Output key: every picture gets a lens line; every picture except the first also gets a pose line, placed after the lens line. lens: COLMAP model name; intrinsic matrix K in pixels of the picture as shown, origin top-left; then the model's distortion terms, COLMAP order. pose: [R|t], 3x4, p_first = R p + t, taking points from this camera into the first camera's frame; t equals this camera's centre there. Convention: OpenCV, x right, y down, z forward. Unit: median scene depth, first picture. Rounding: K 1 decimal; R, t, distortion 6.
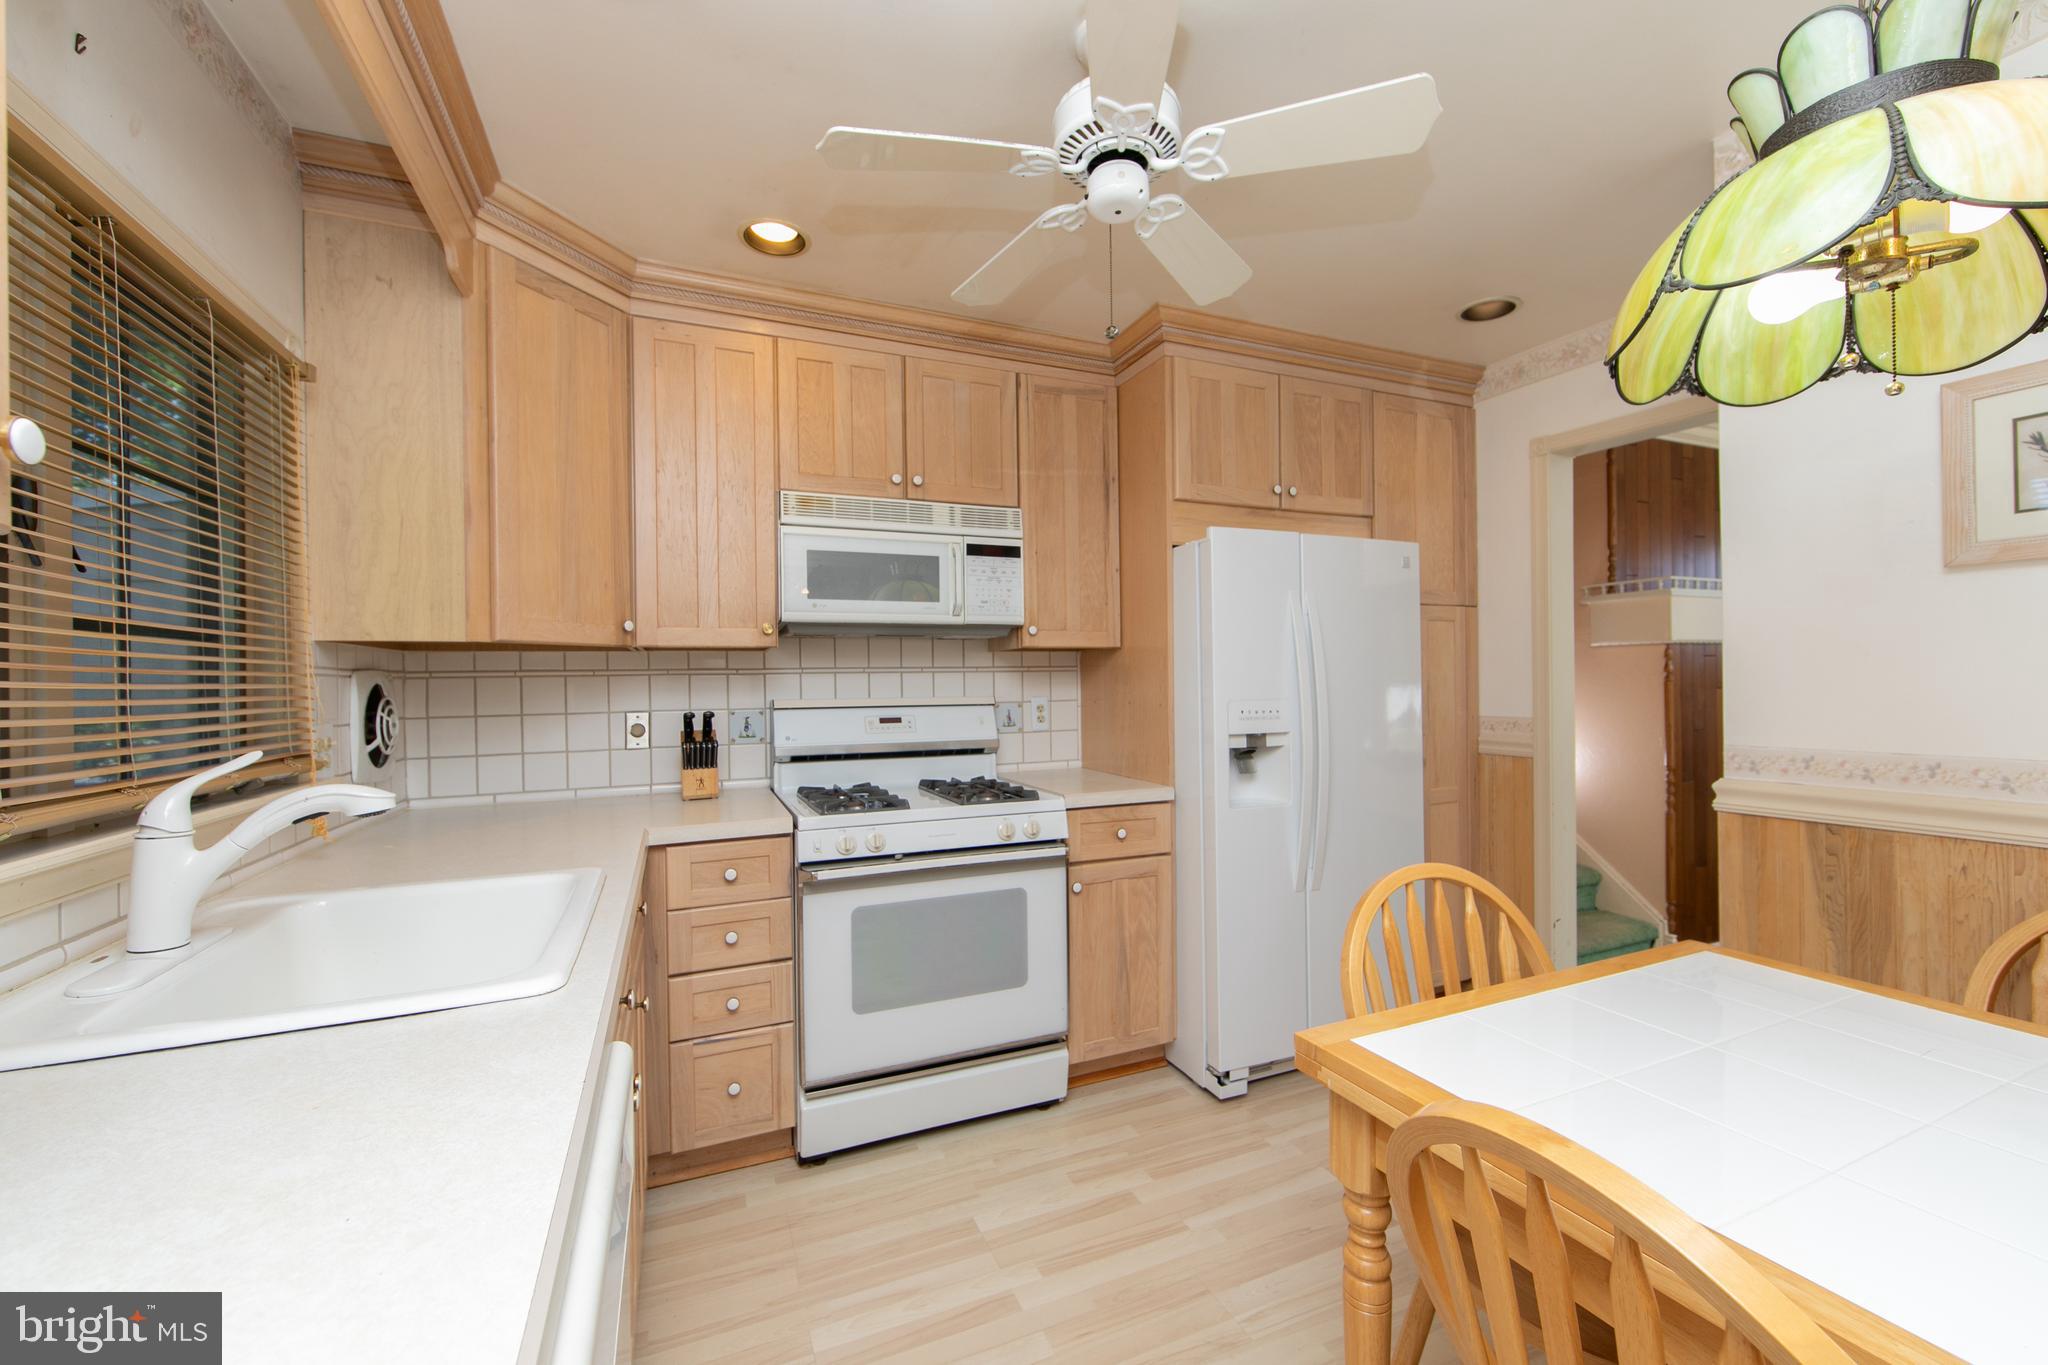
lens RADIAL K [[803.9, 0, 1026.0], [0, 803.9, 681.6], [0, 0, 1]] dist [-0.014029, 0.000421]
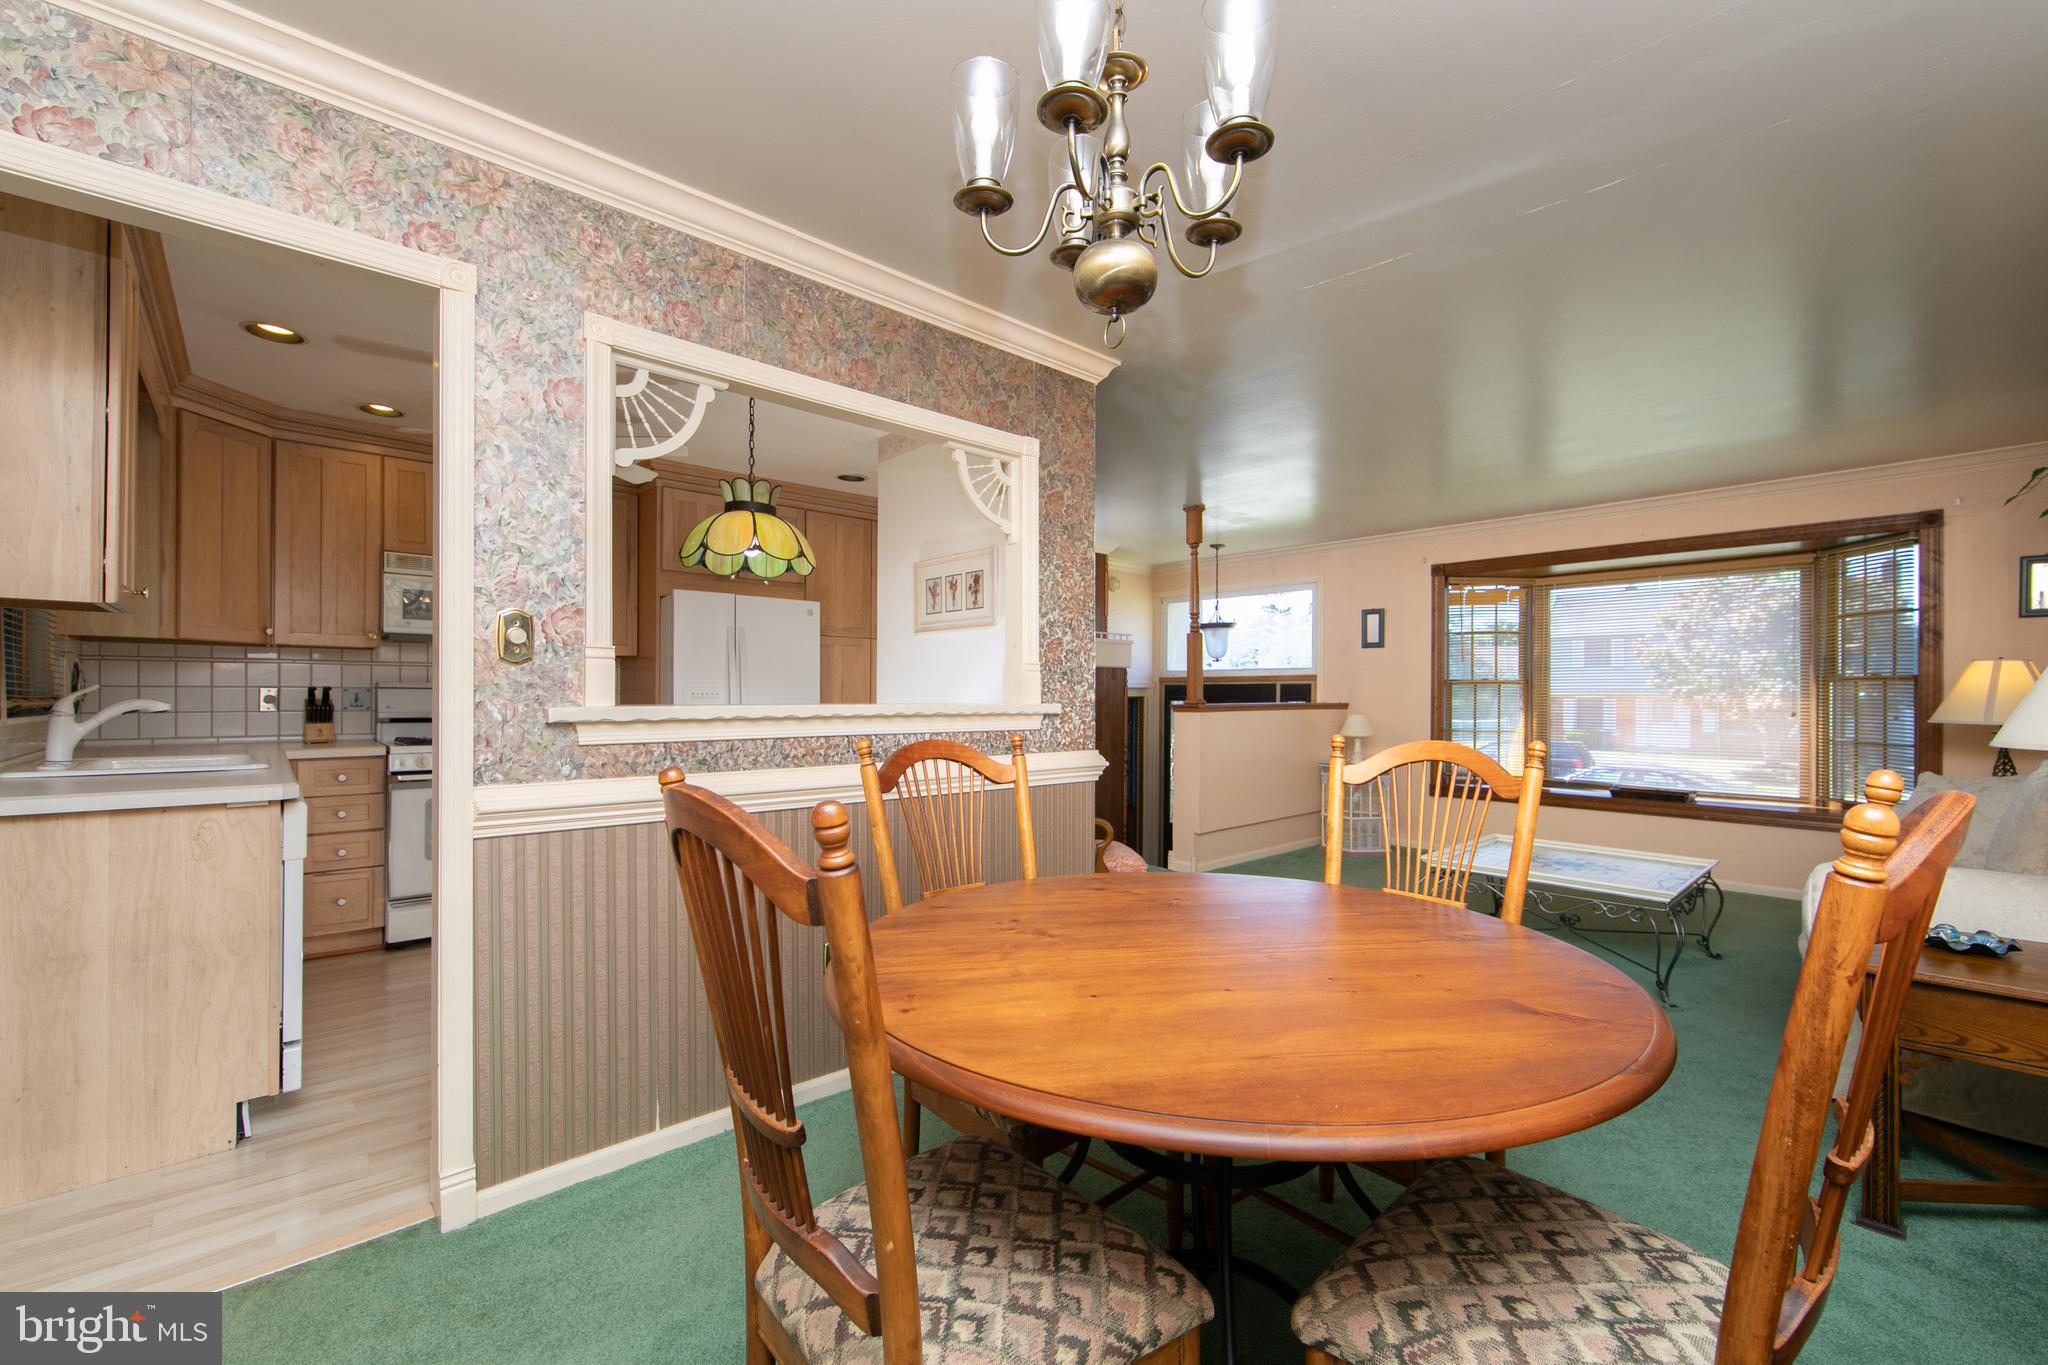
lens RADIAL K [[803.9, 0, 1016.9], [0, 803.9, 694.5], [0, 0, 1]] dist [-0.014029, 0.000421]
pose [[0.939274, 0.020479, 0.342556, 0.360982], [-0.020402, 0.999785, -0.003827, 0.032040], [-0.342561, -0.003394, 0.939490, -0.983207]]
